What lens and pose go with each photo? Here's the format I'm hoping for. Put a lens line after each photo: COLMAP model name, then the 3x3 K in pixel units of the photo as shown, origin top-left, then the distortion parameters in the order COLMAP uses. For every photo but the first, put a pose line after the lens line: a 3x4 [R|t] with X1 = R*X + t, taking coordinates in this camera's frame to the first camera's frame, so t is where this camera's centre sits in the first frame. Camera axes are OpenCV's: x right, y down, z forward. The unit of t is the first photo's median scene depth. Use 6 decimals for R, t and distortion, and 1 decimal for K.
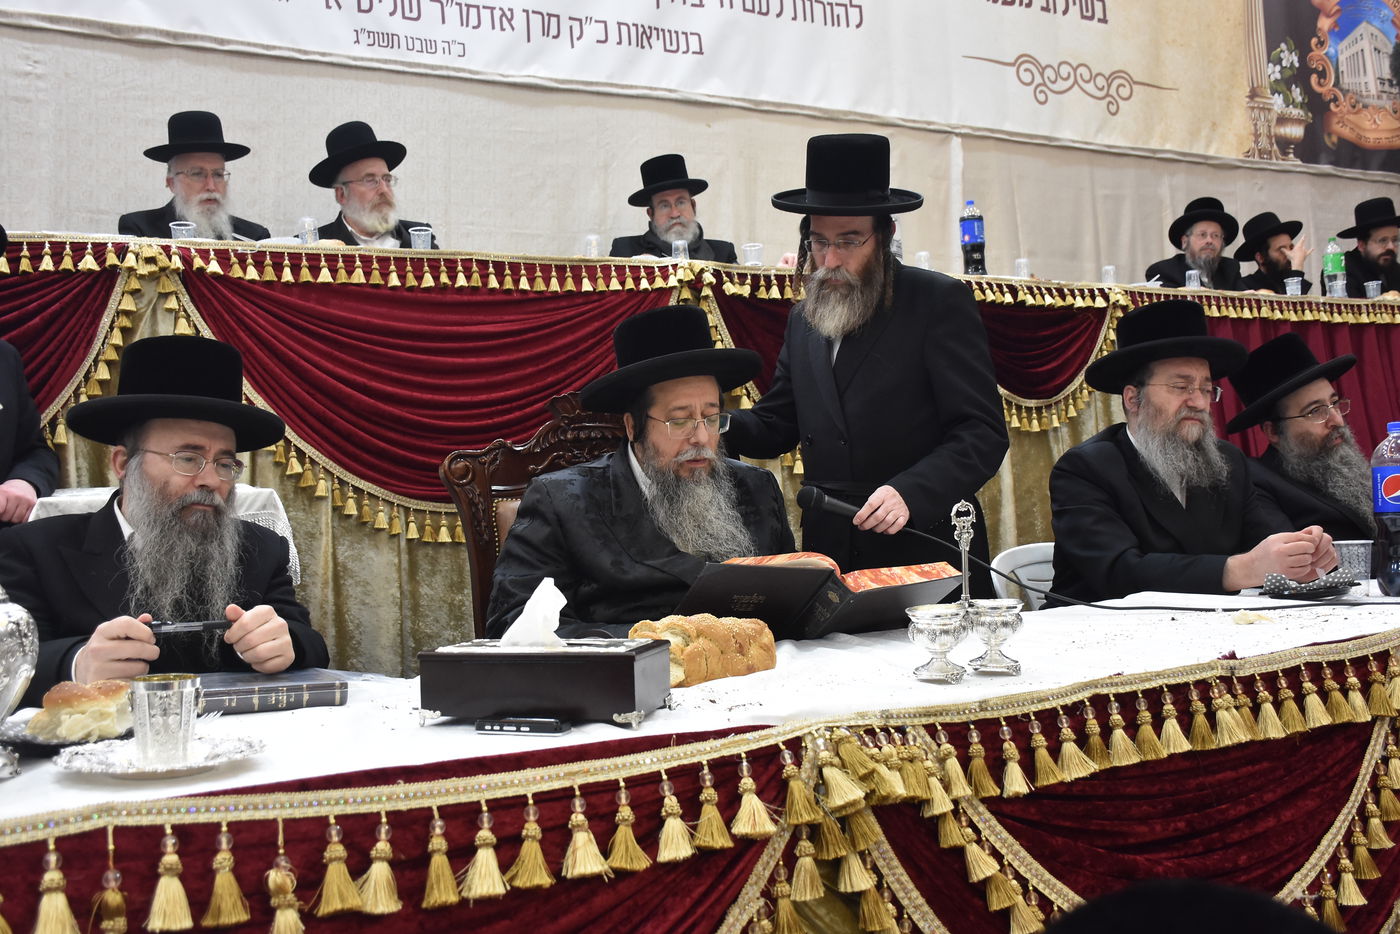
lens RADIAL K [[1346.9, 0, 697.1], [0, 1346.9, 460.3], [0, 0, 1]] dist [0.000987, 0.000000]
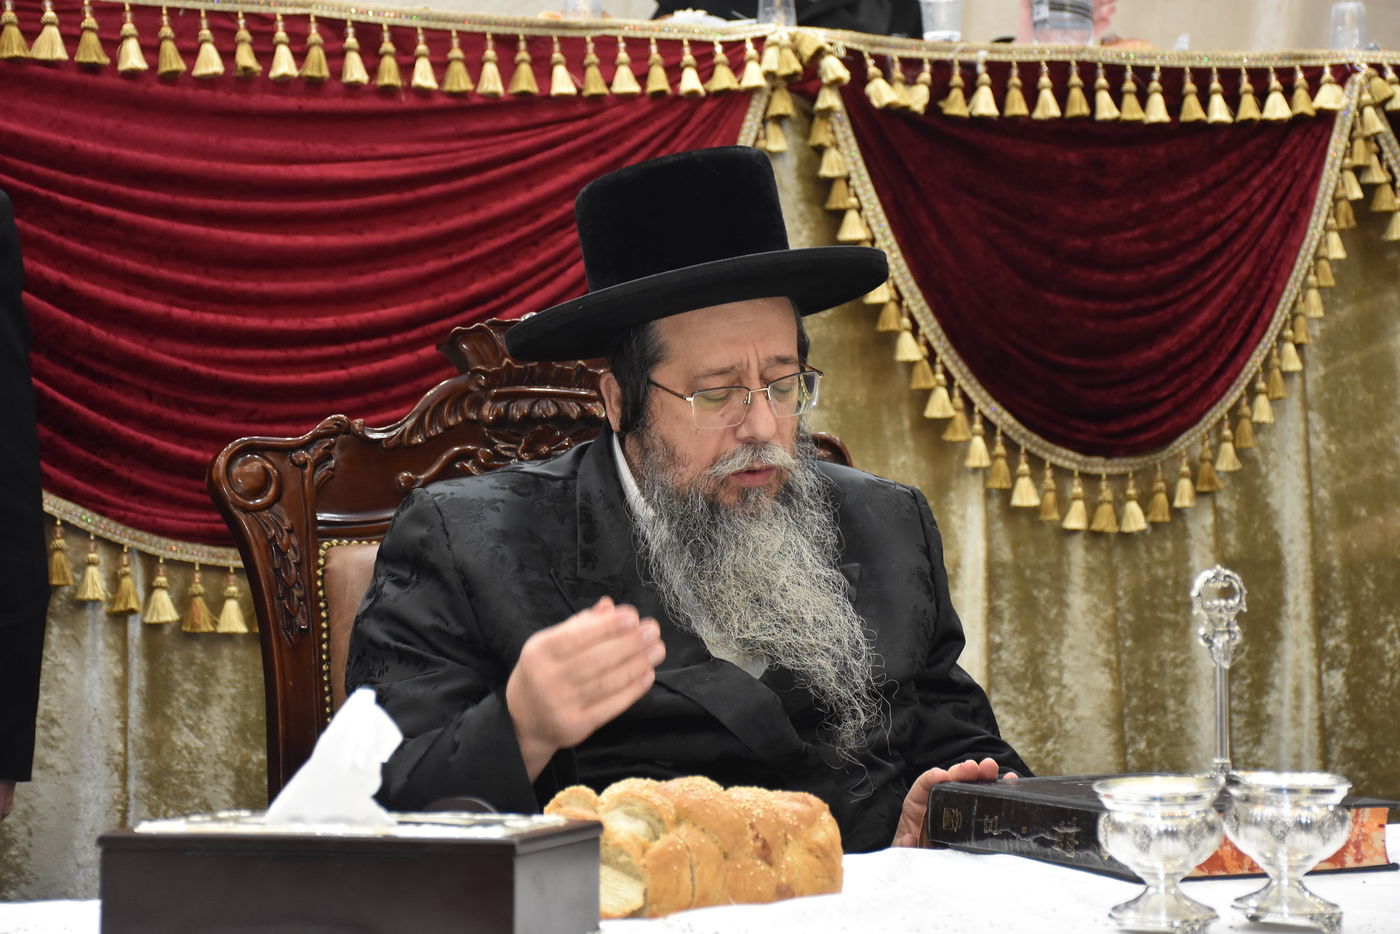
lens RADIAL K [[3195.2, 0, 694.4], [0, 3195.2, 462.0], [0, 0, 1]] dist [0.719276, 0.000000]
pose [[0.997530, 0.026748, -0.064944, 0.037417], [-0.026892, 0.999637, -0.001333, -0.000640], [0.064885, 0.003076, 0.997888, -0.090121]]
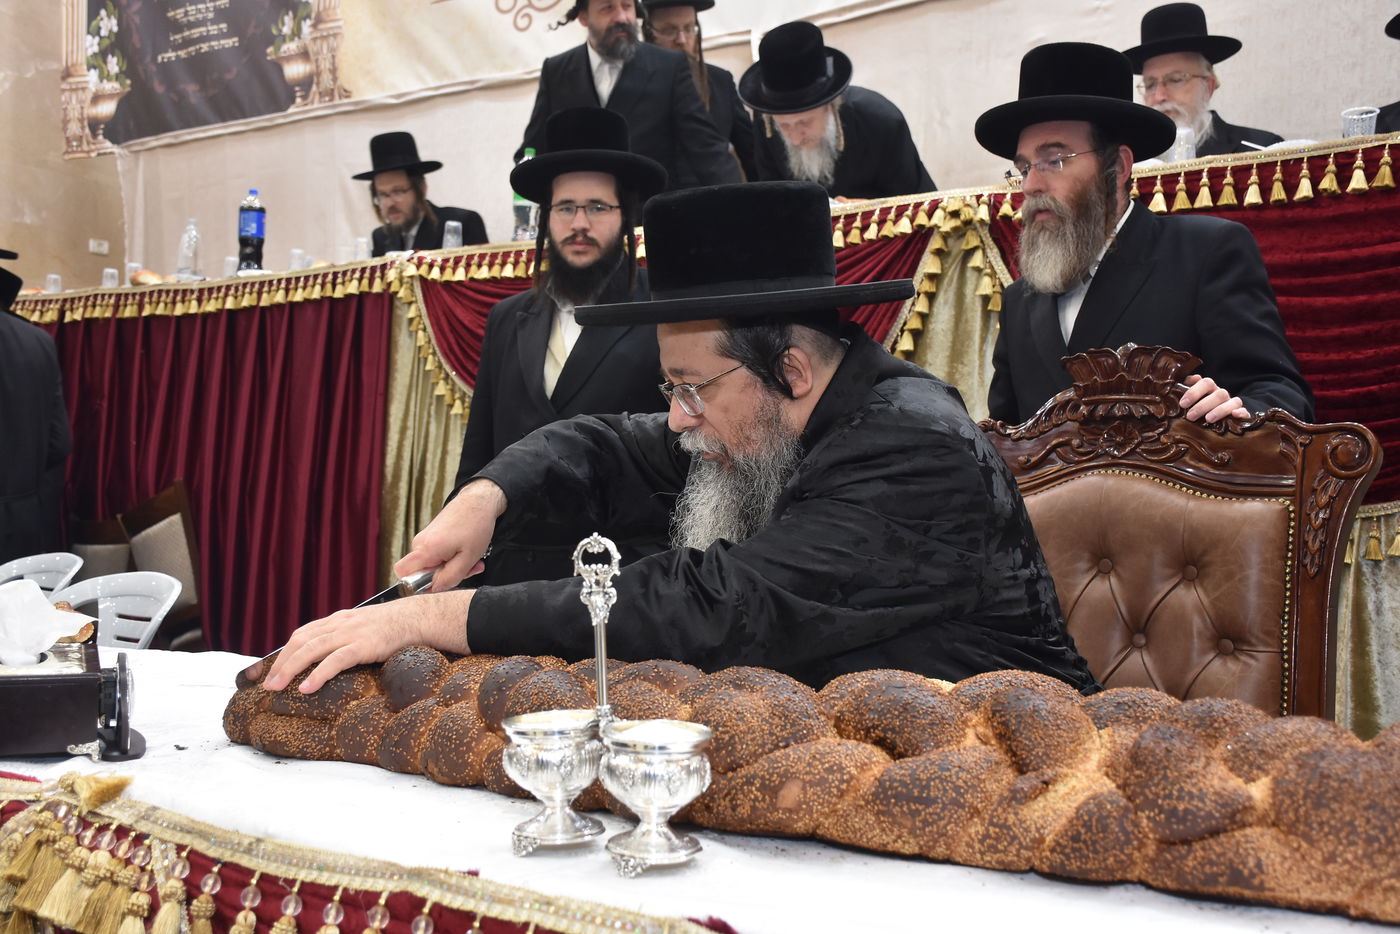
lens RADIAL K [[1564.8, 0, 663.4], [0, 1564.8, 460.1], [0, 0, 1]] dist [0.040882, 0.000000]
pose [[0.406570, 0.027913, -0.913193, 0.395299], [-0.013537, 0.999608, 0.024527, -0.007968], [0.913519, 0.002390, 0.406788, 0.344406]]
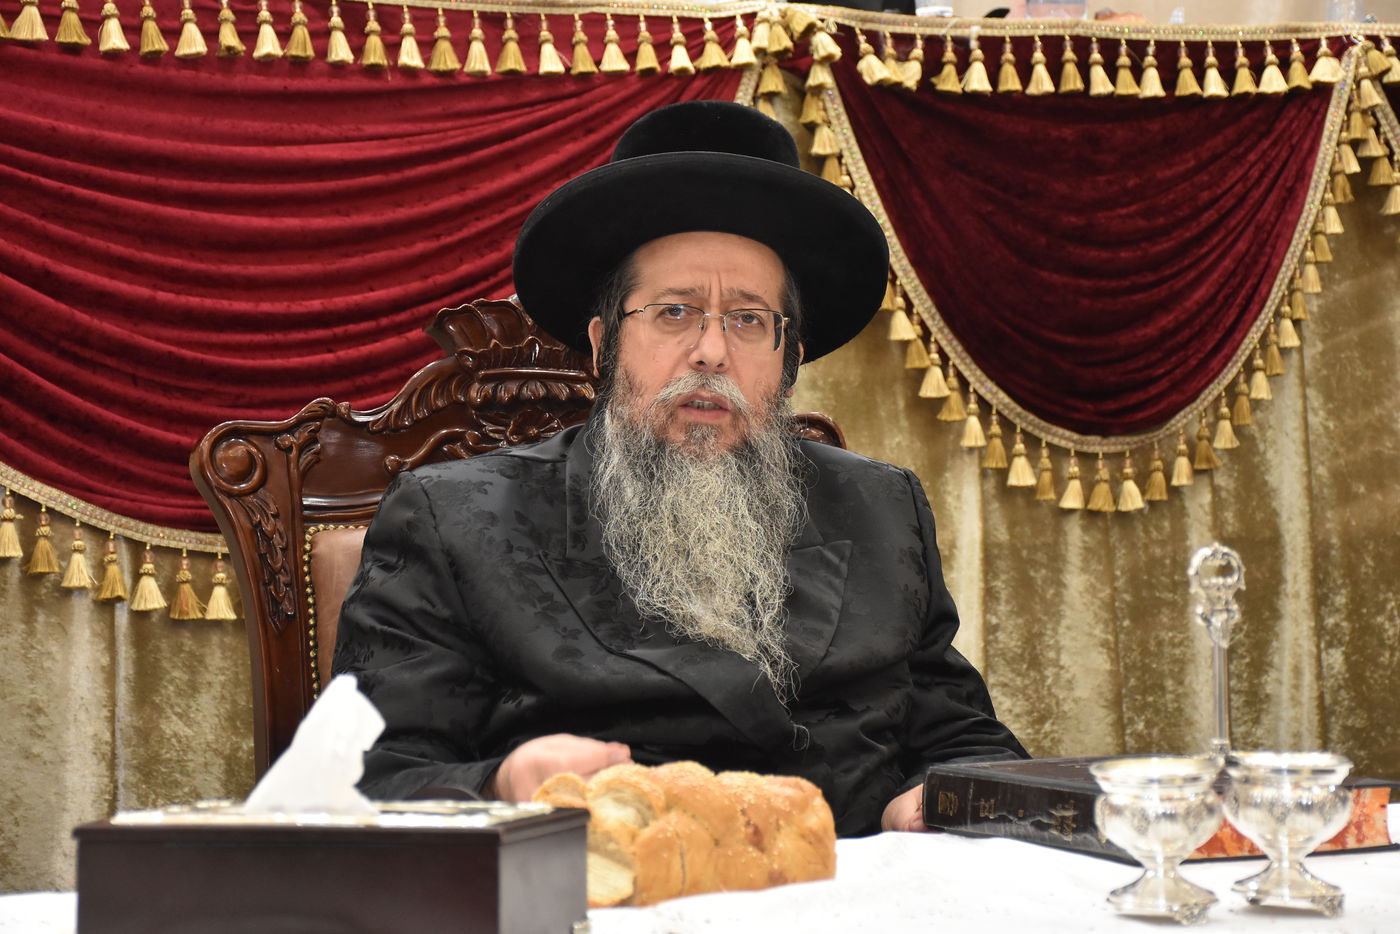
lens RADIAL K [[3195.2, 0, 694.2], [0, 3195.2, 463.2], [0, 0, 1]] dist [0.719276, 0.000000]
pose [[0.997746, 0.019515, -0.064203, 0.038500], [-0.019300, 0.999806, 0.003957, 0.000043], [0.064267, -0.002709, 0.997929, -0.079520]]
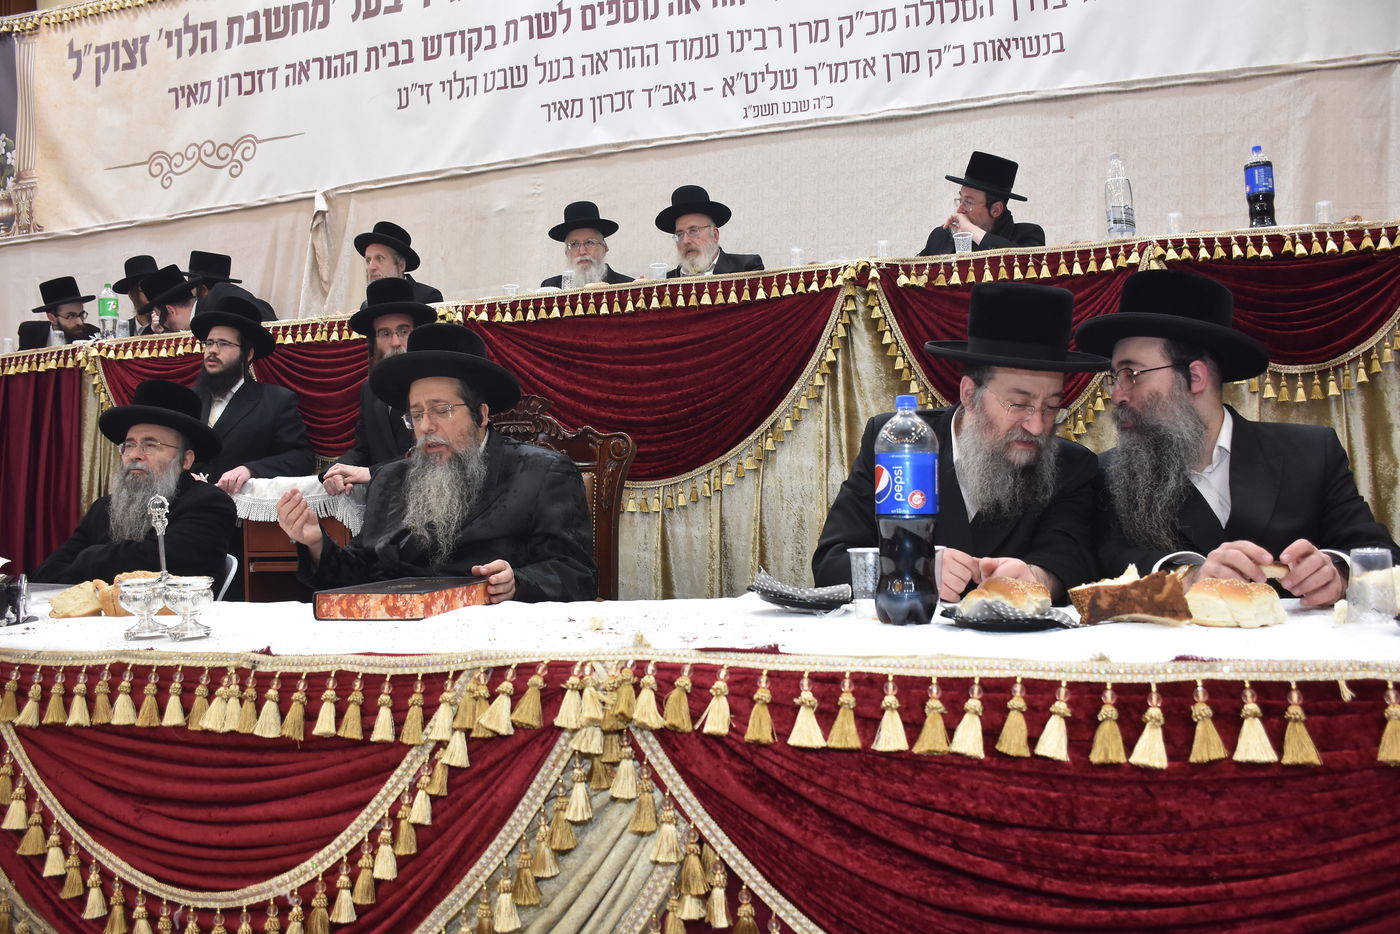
lens RADIAL K [[1087.6, 0, 689.9], [0, 1087.6, 474.5], [0, 0, 1]] dist [-0.155163, 0.105748]
pose [[0.702016, 0.006213, -0.712134, 0.539692], [0.019618, 0.999414, 0.028058, -0.002427], [0.711891, -0.033668, 0.701482, 0.300642]]
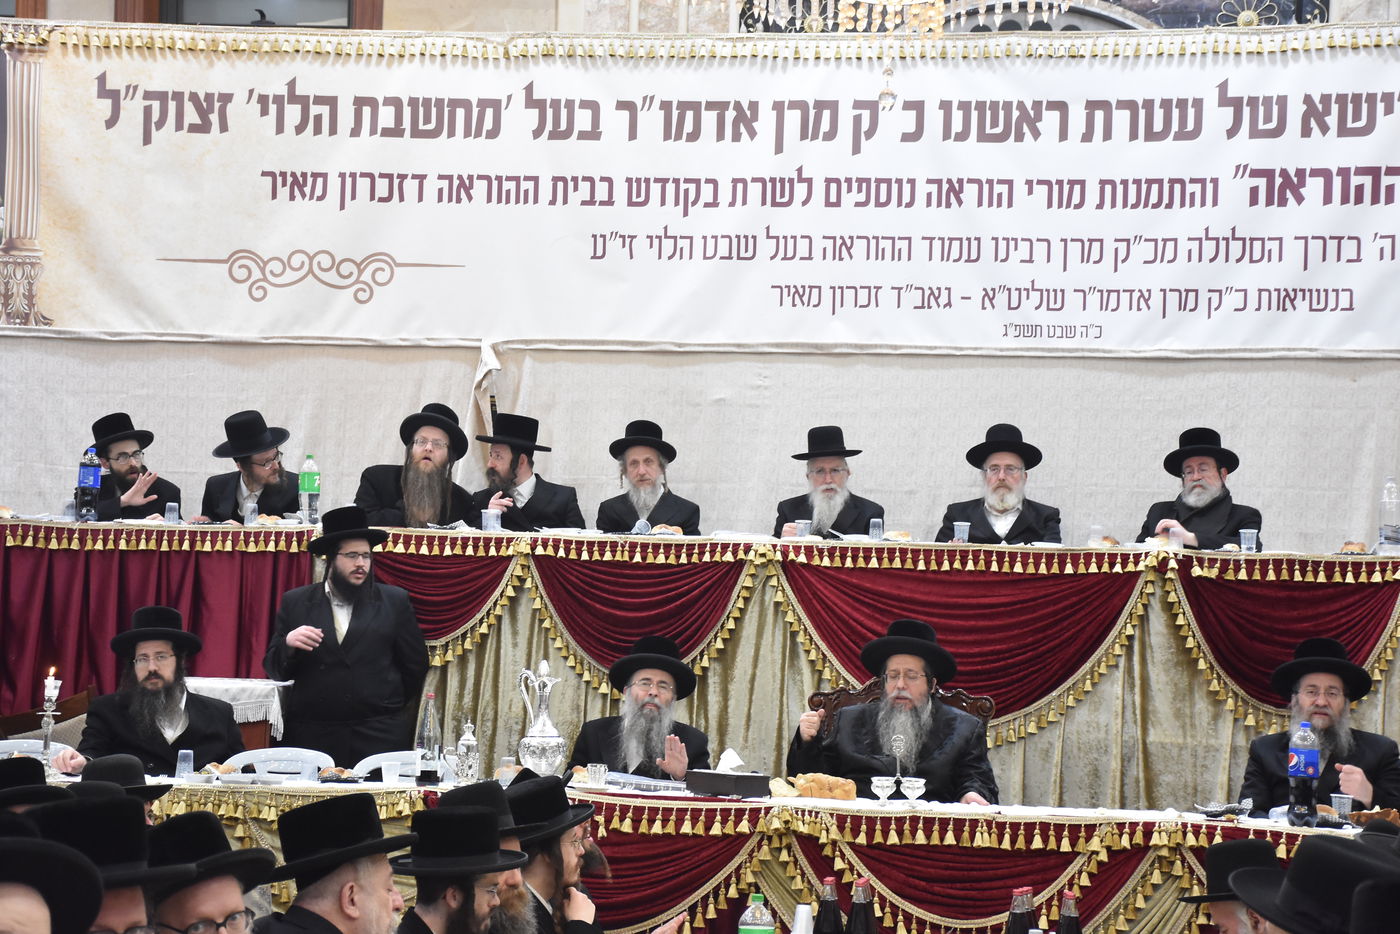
lens RADIAL K [[2870.3, 0, 701.2], [0, 2870.3, 487.5], [0, 0, 1]] dist [0.497455, 0.000000]
pose [[0.800301, 0.029732, -0.598861, 1.341500], [-0.056559, 0.998060, -0.026033, -0.115481], [0.596925, 0.054705, 0.800430, -1.514460]]
